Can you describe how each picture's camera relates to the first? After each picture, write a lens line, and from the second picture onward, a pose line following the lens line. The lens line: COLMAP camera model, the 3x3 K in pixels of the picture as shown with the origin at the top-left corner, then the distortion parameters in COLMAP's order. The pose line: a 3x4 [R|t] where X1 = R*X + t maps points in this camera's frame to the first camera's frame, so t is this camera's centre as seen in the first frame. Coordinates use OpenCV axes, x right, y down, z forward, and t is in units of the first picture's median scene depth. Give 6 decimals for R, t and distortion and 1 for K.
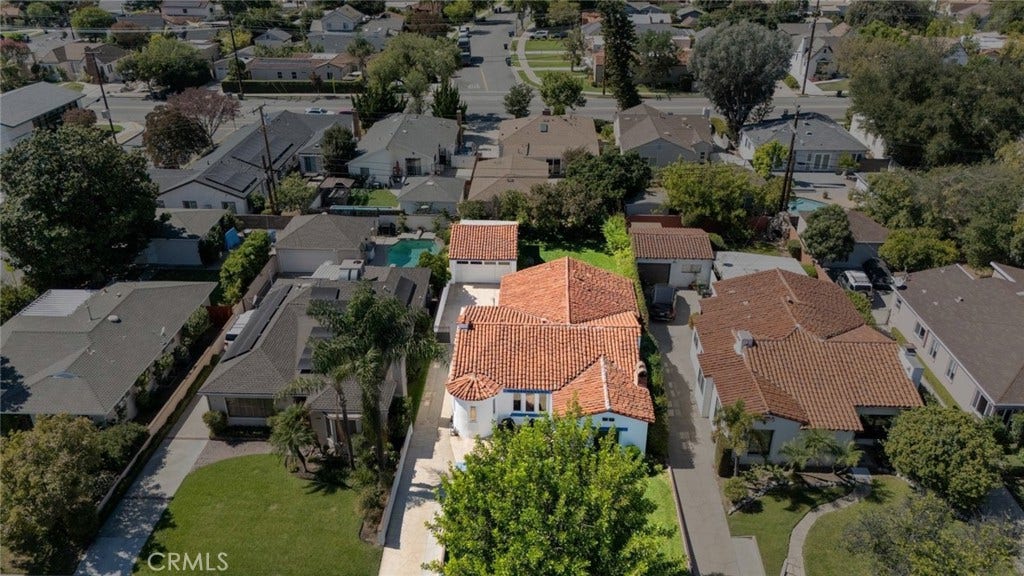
lens RADIAL K [[763.0, 0, 512.0], [0, 763.0, 288.9], [0, 0, 1]] dist [0.015740, -0.000982]
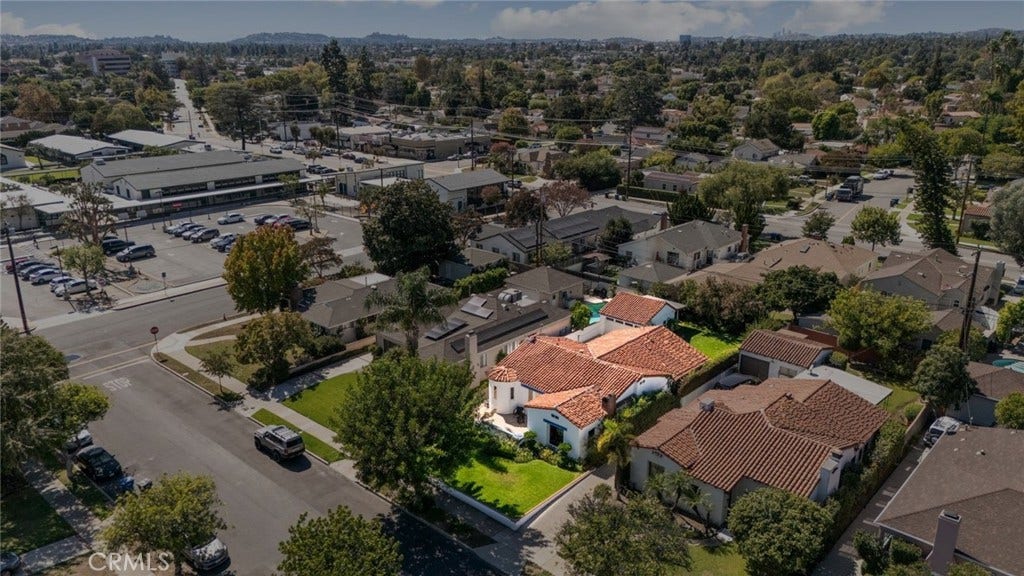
lens RADIAL K [[763.0, 0, 512.2], [0, 763.0, 287.1], [0, 0, 1]] dist [0.015740, -0.000982]
pose [[0.760412, 0.195782, -0.619227, 0.524859], [-0.300164, 0.951477, -0.067771, 0.044127], [0.575912, 0.237404, 0.782282, -0.074028]]
